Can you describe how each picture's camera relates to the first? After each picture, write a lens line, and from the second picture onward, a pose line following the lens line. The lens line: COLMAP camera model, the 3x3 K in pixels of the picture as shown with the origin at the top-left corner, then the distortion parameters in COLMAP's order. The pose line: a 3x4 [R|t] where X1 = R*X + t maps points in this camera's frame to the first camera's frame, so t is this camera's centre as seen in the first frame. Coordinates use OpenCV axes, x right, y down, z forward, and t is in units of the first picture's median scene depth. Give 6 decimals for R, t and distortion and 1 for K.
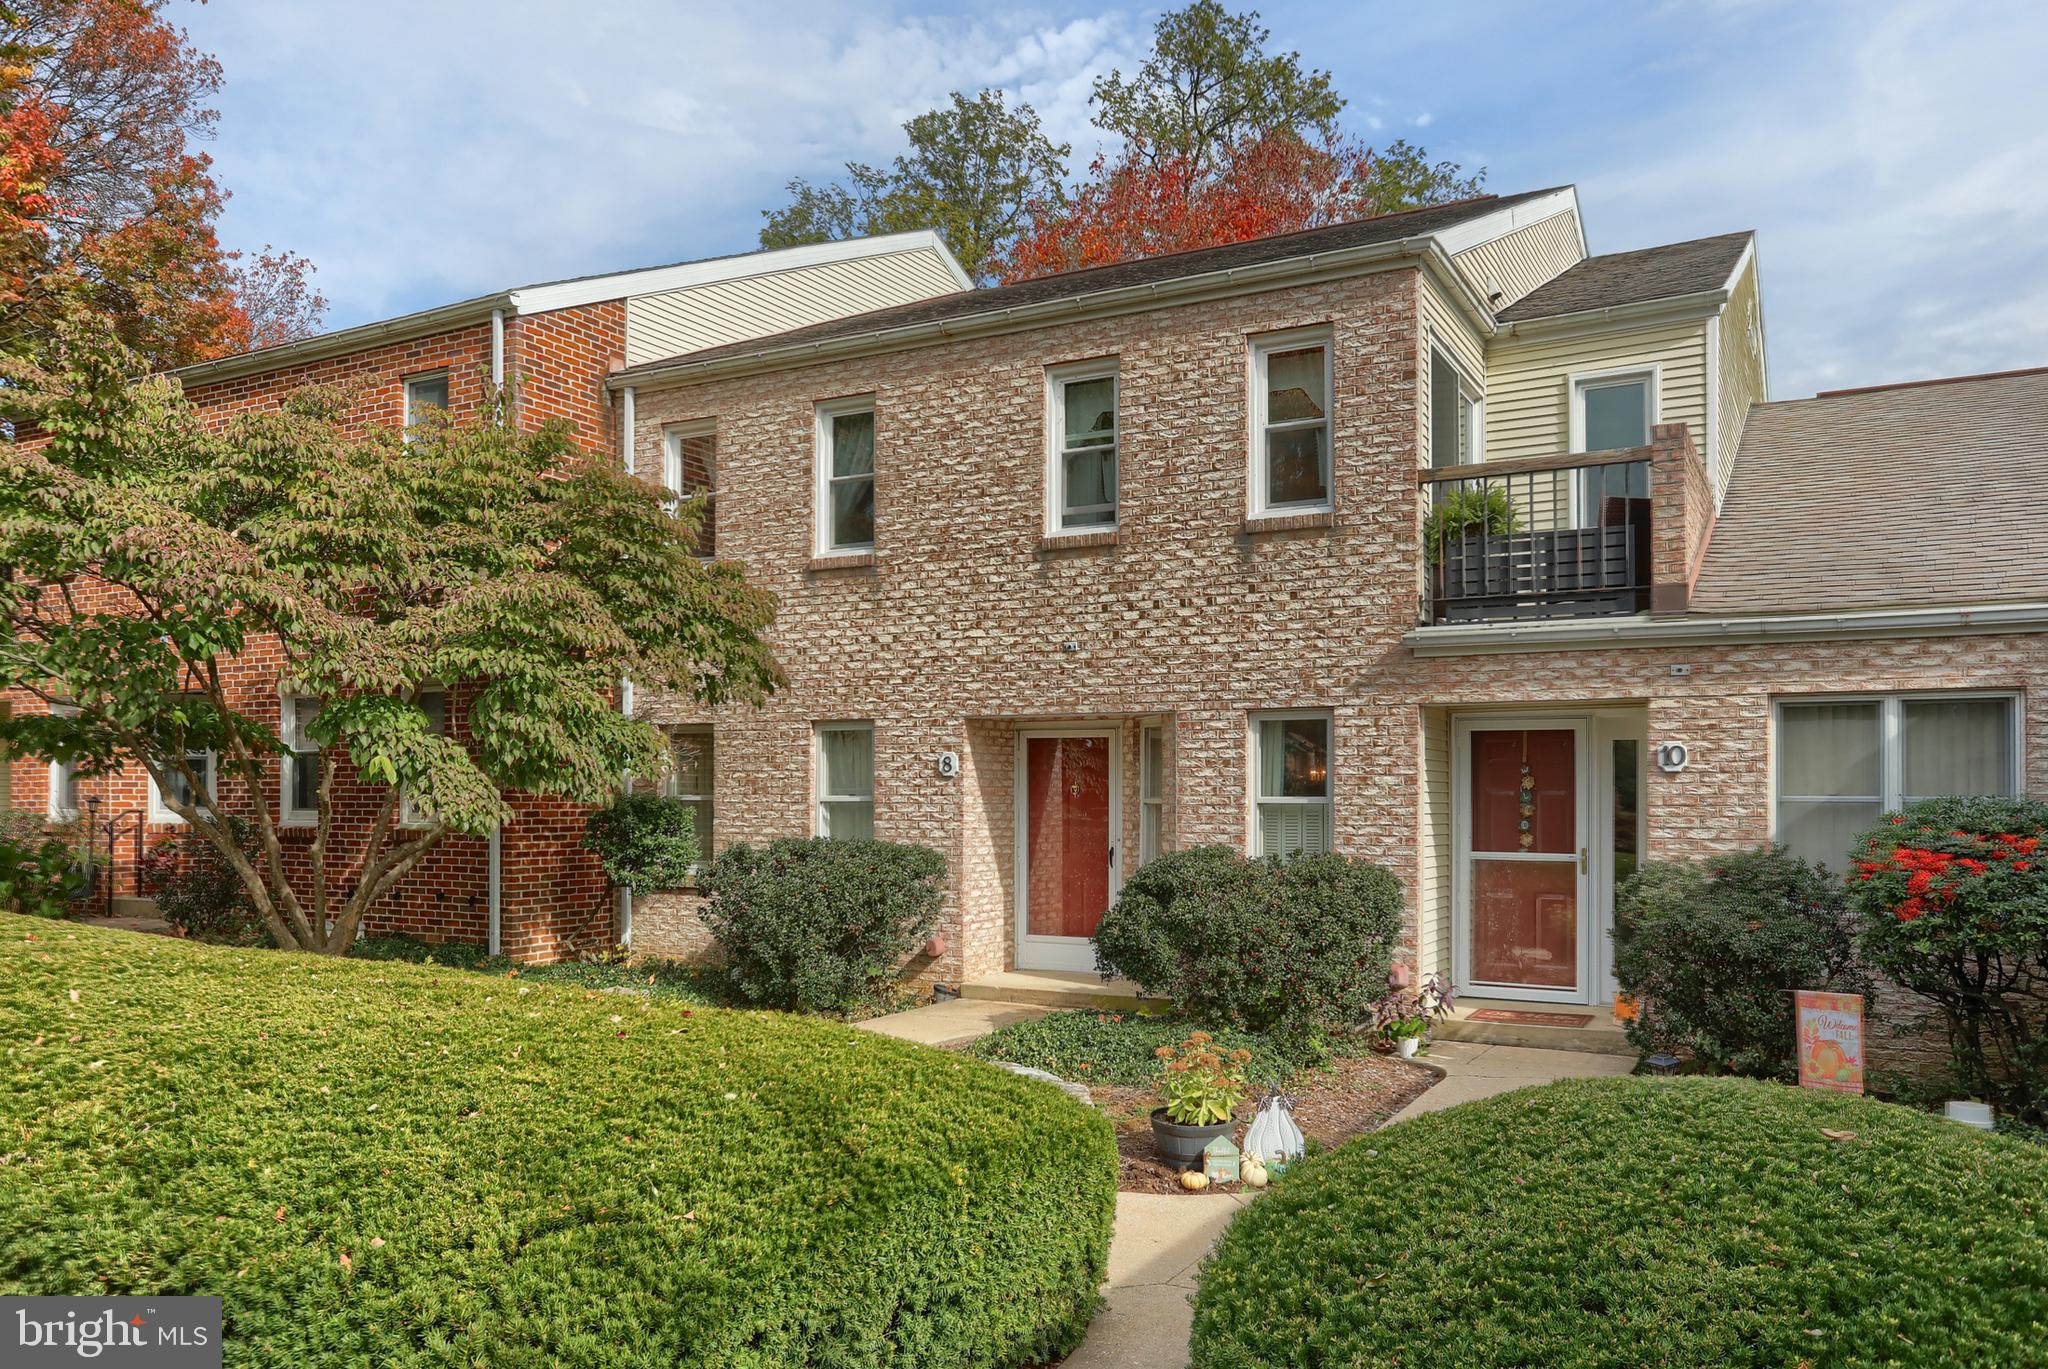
lens RADIAL K [[1490.7, 0, 1038.5], [0, 1490.7, 763.6], [0, 0, 1]] dist [-0.008012, 0.001030]
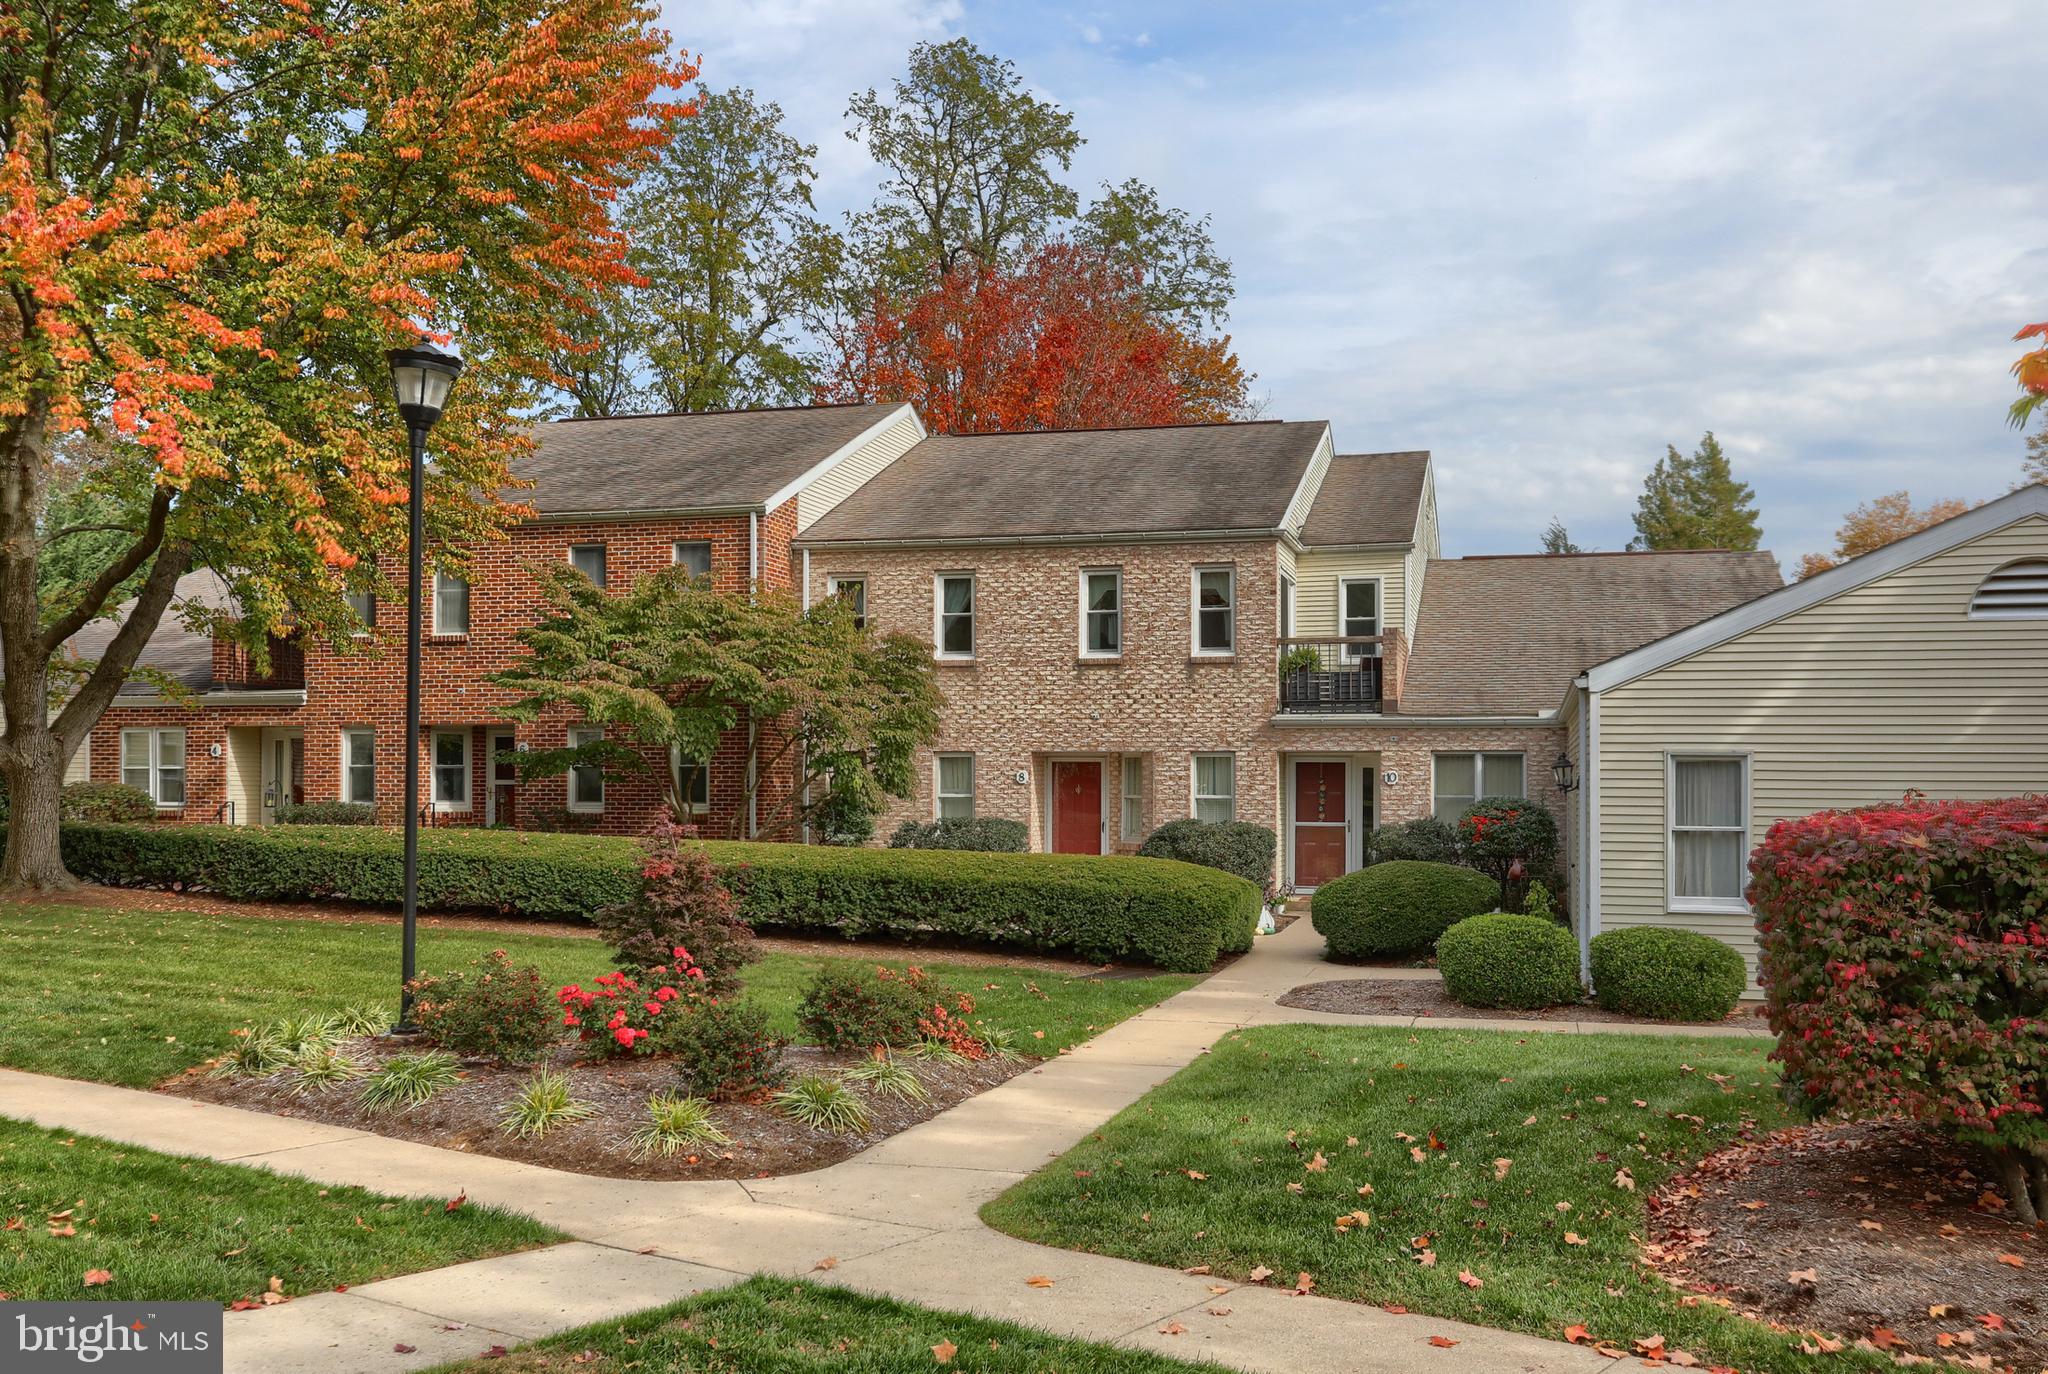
lens RADIAL K [[1927.8, 0, 1032.2], [0, 1927.8, 754.3], [0, 0, 1]] dist [-0.007668, -0.016554]
pose [[0.970992, 0.003850, 0.239081, -0.635543], [-0.005906, 0.999951, 0.007884, -0.047828], [-0.239039, -0.009067, 0.970968, -1.354193]]
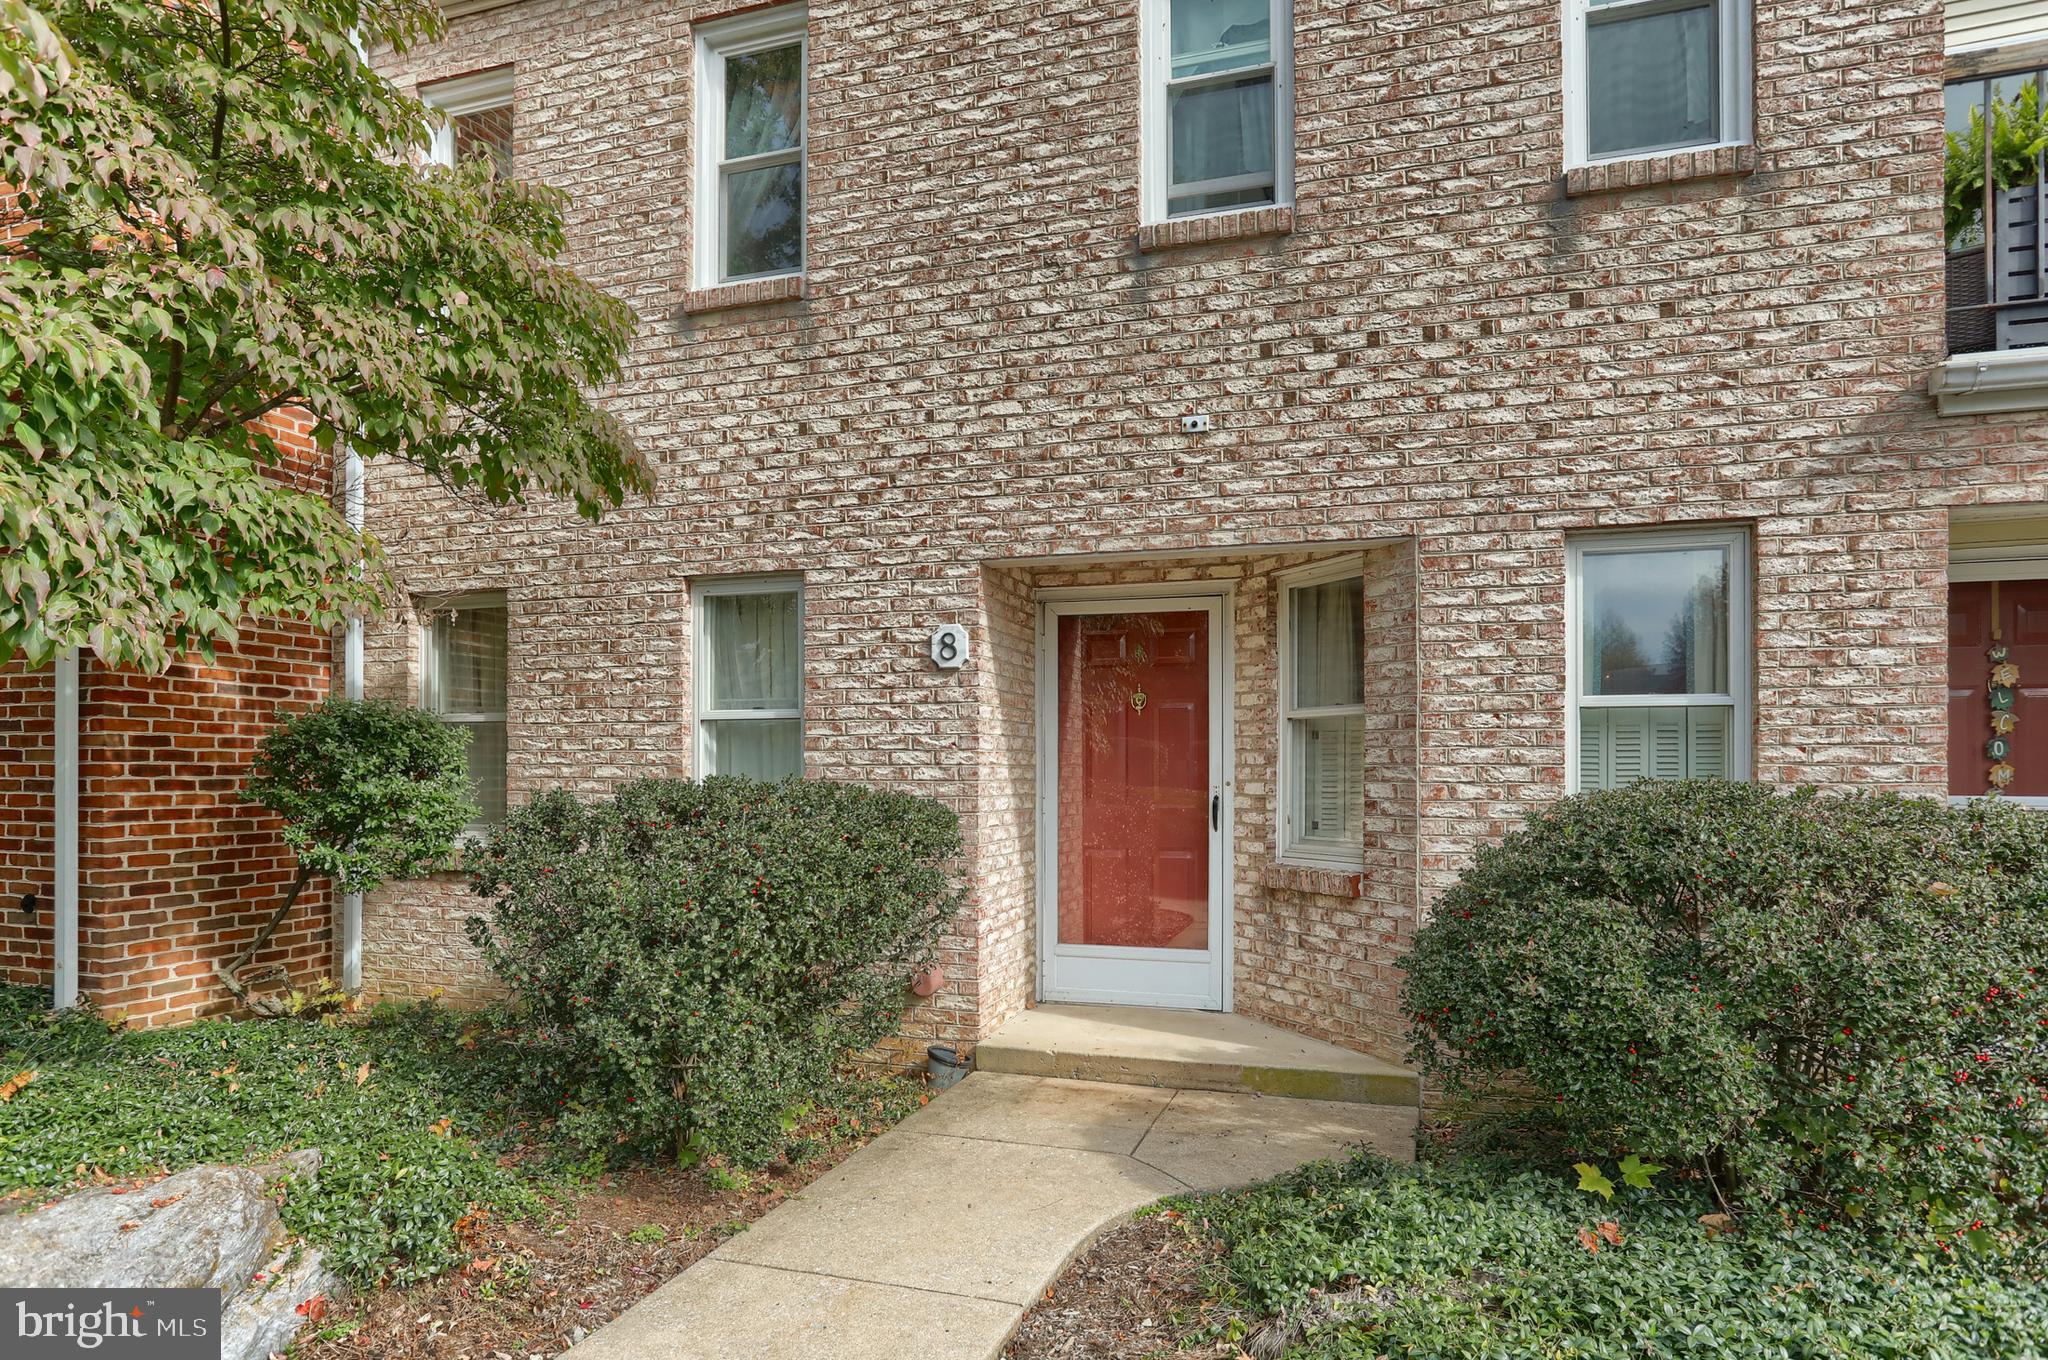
lens RADIAL K [[1193.4, 0, 1025.0], [0, 1193.4, 756.2], [0, 0, 1]] dist [-0.034586, 0.017151]
pose [[0.984082, 0.000837, 0.177710, -0.114541], [-0.002727, 0.999942, 0.010390, 0.037360], [-0.177692, -0.010709, 0.984028, 0.575310]]
